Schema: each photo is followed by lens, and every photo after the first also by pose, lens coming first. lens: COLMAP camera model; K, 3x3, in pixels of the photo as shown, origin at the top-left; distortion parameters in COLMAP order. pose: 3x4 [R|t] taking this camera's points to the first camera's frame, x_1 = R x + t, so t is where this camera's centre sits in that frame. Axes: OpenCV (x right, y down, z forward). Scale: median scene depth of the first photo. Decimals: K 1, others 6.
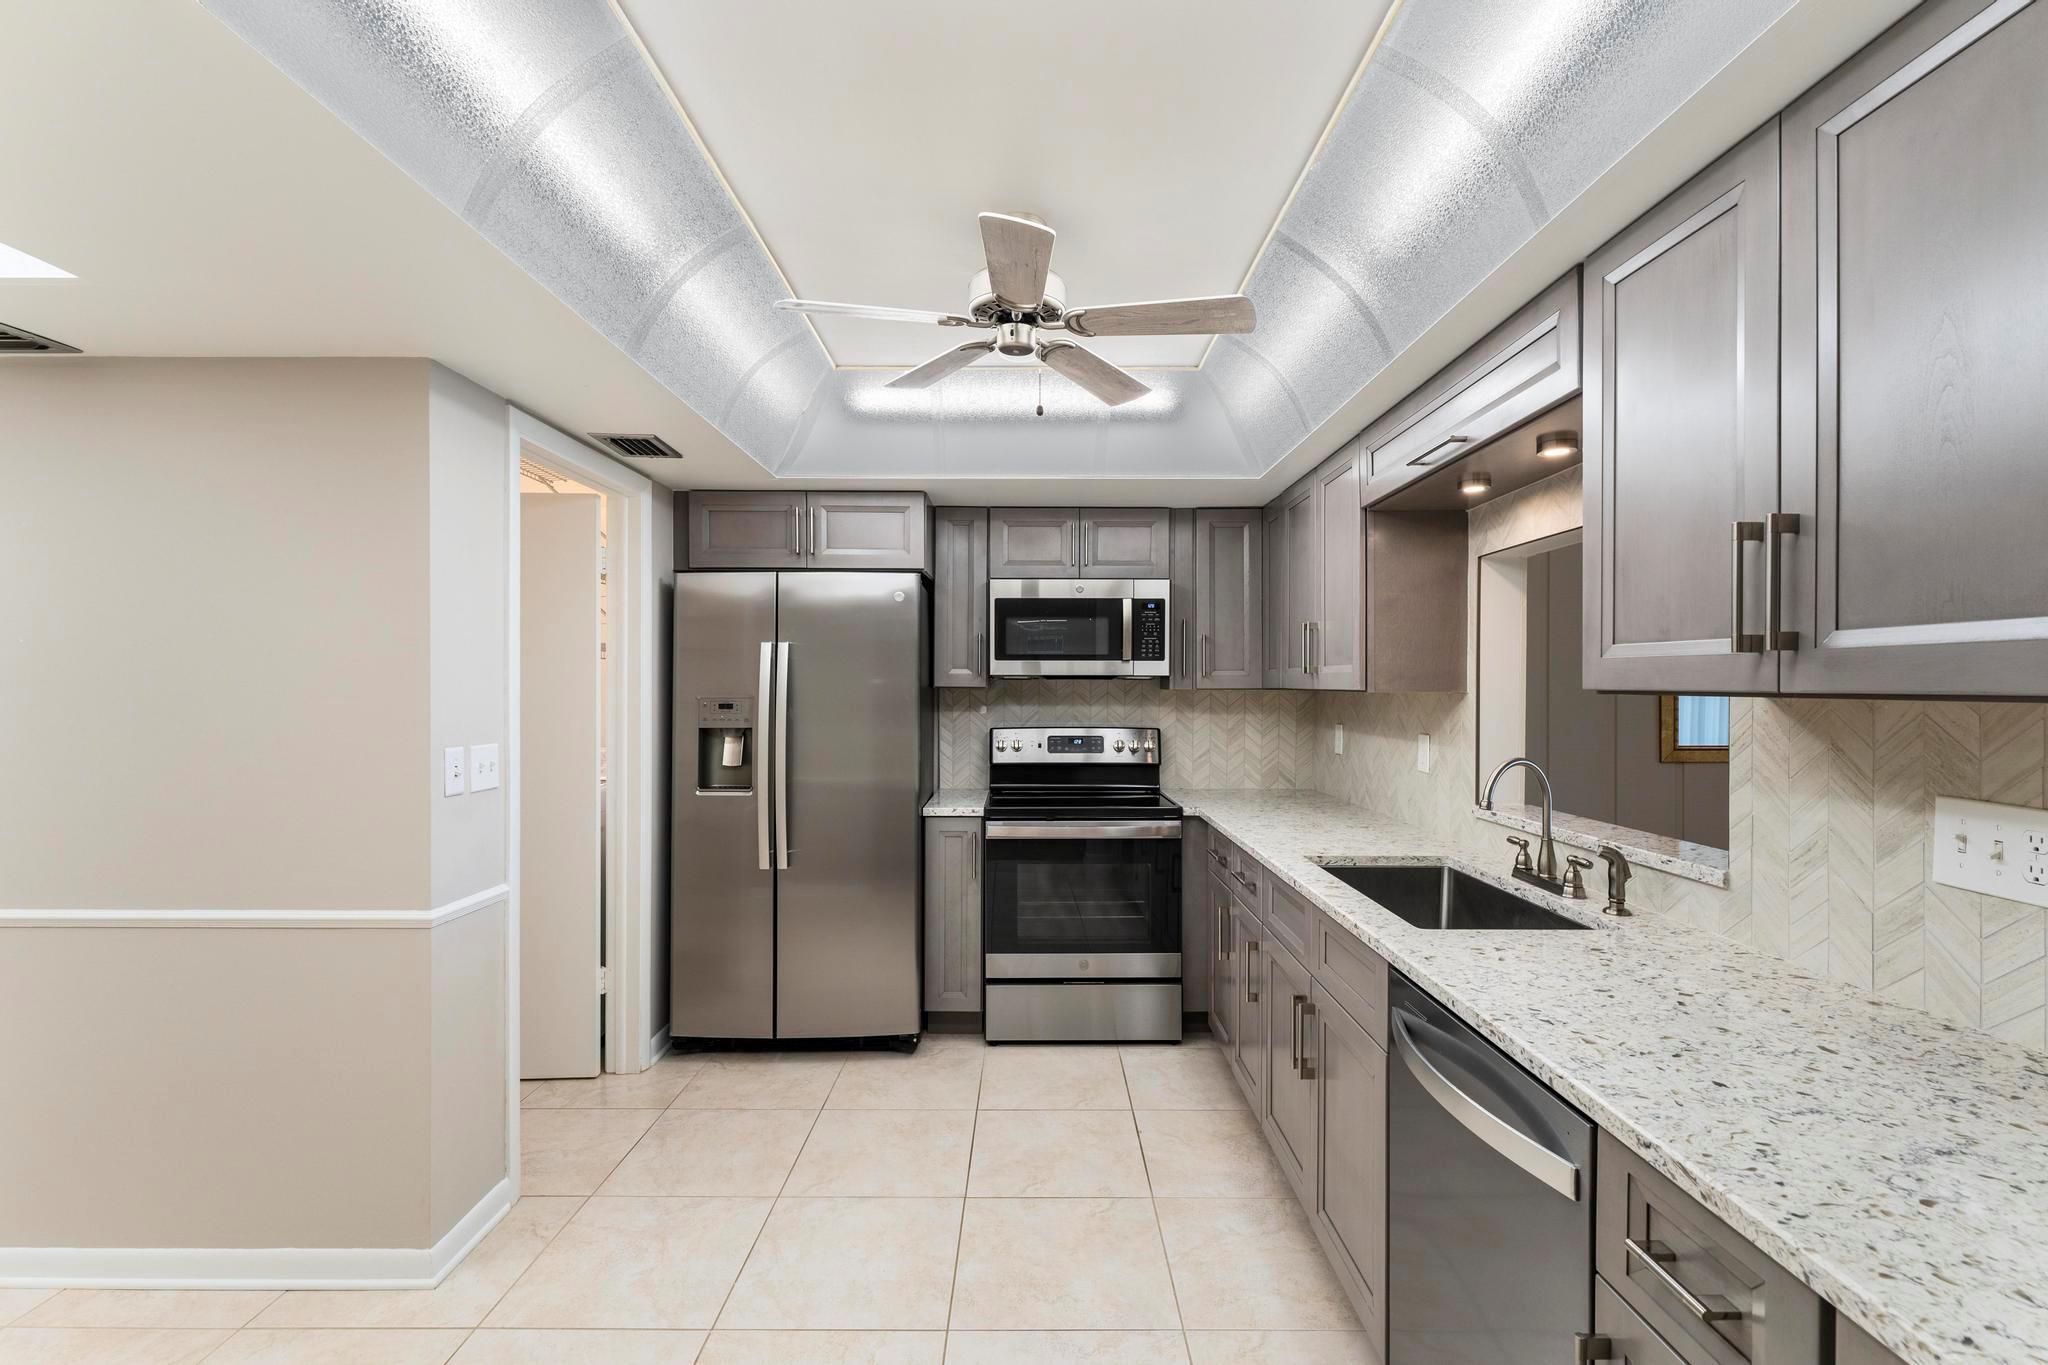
lens RADIAL K [[902.4, 0, 1033.8], [0, 902.4, 684.2], [0, 0, 1]] dist [-0.000612, -0.000209]
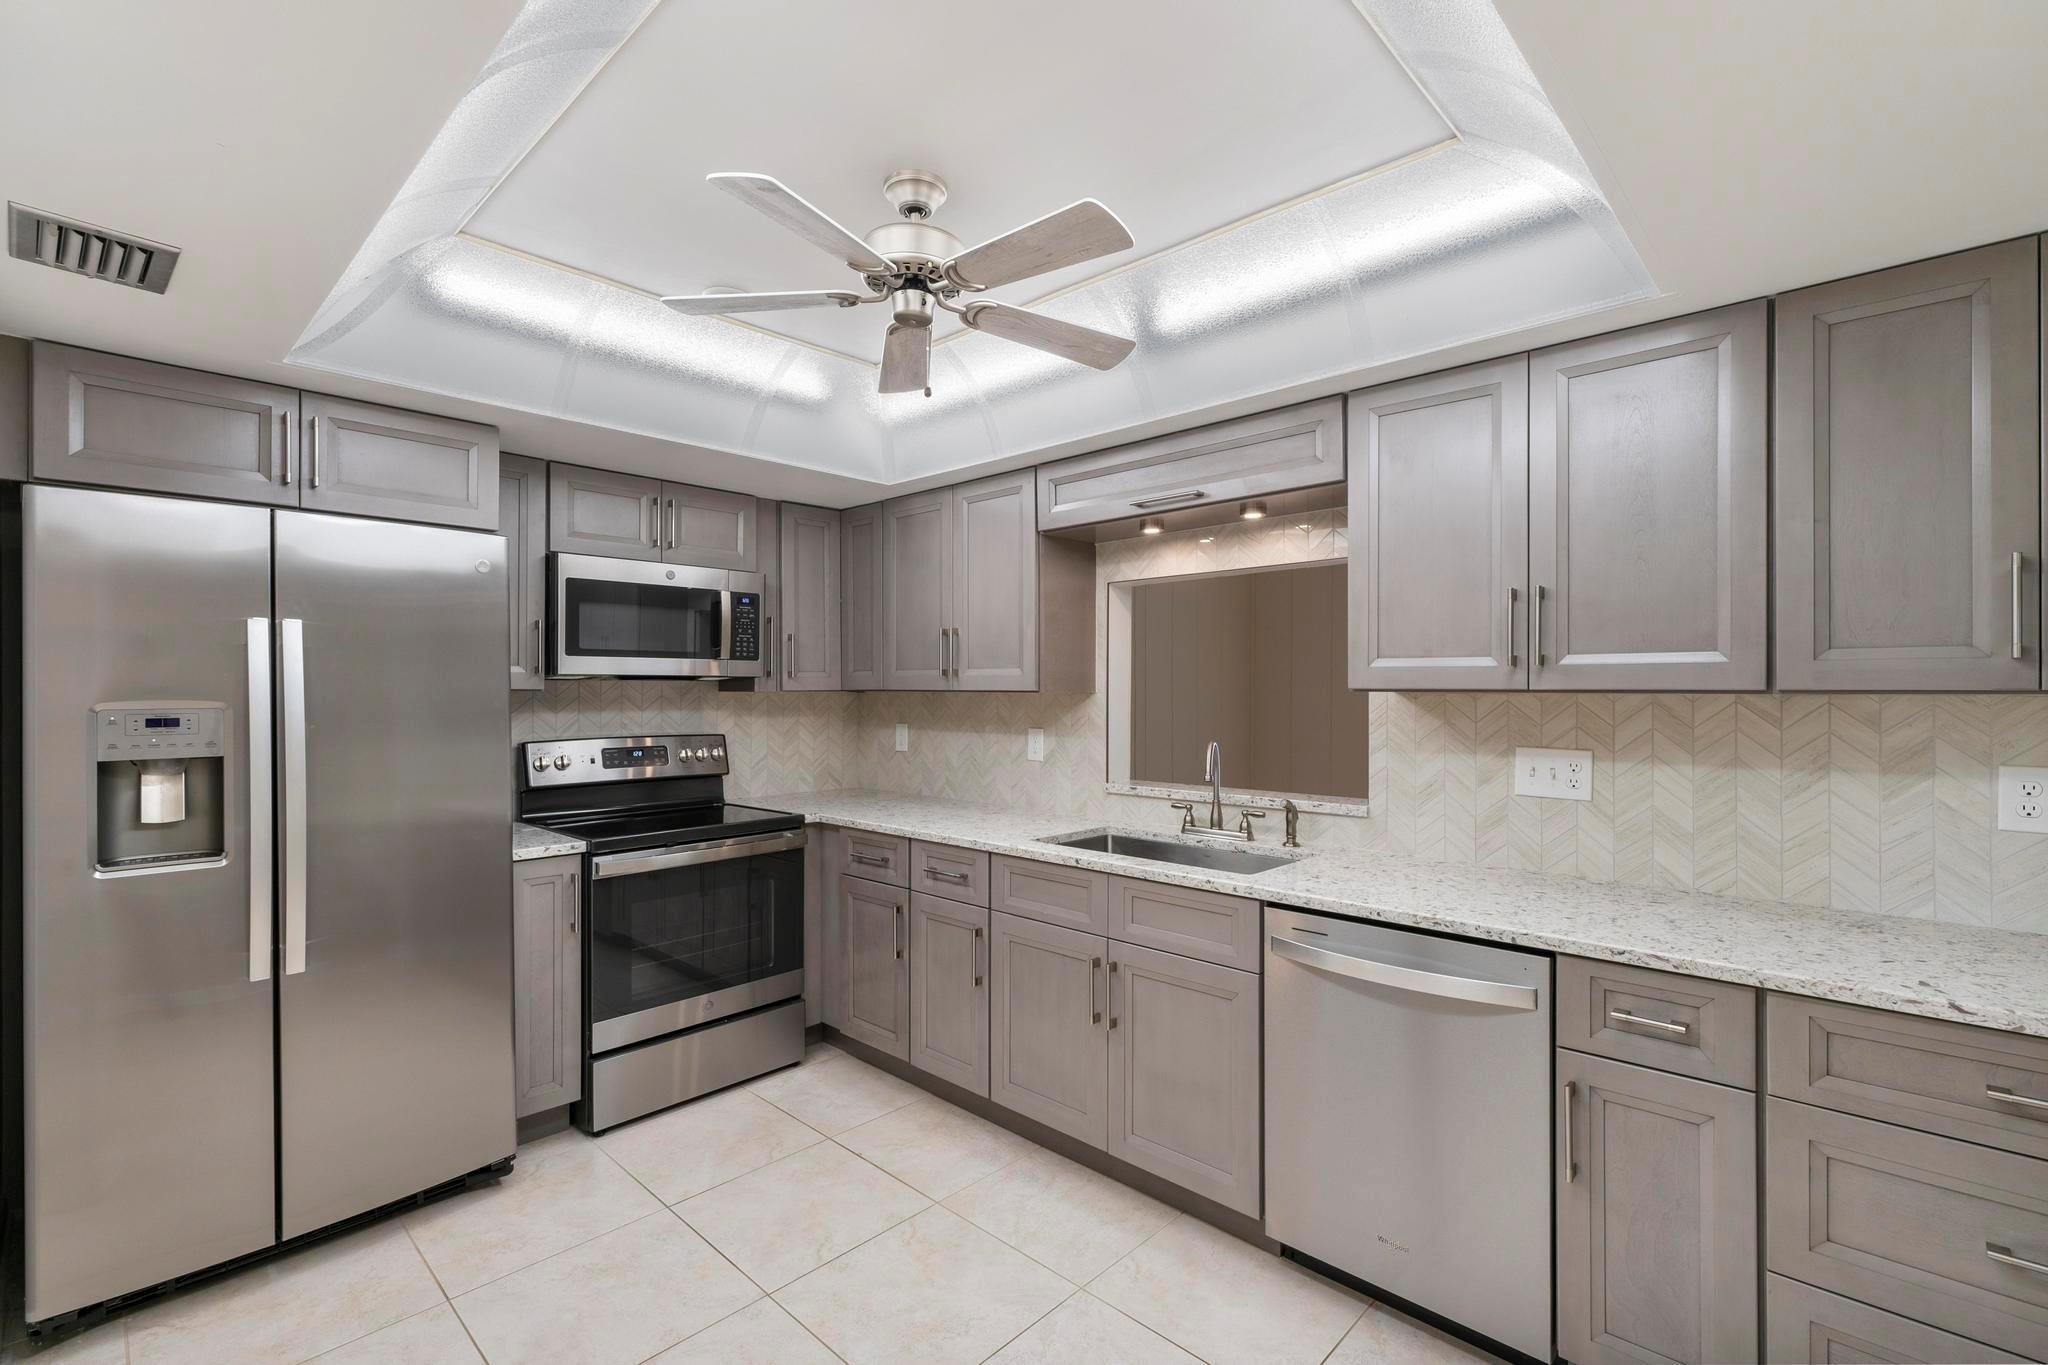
lens RADIAL K [[905.5, 0, 1022.8], [0, 905.5, 688.1], [0, 0, 1]] dist [0.000606, -0.000024]
pose [[0.691108, -0.001807, 0.722750, -0.375625], [0.000675, 0.999998, 0.001855, 0.000881], [-0.722752, -0.000795, 0.691108, 0.175500]]
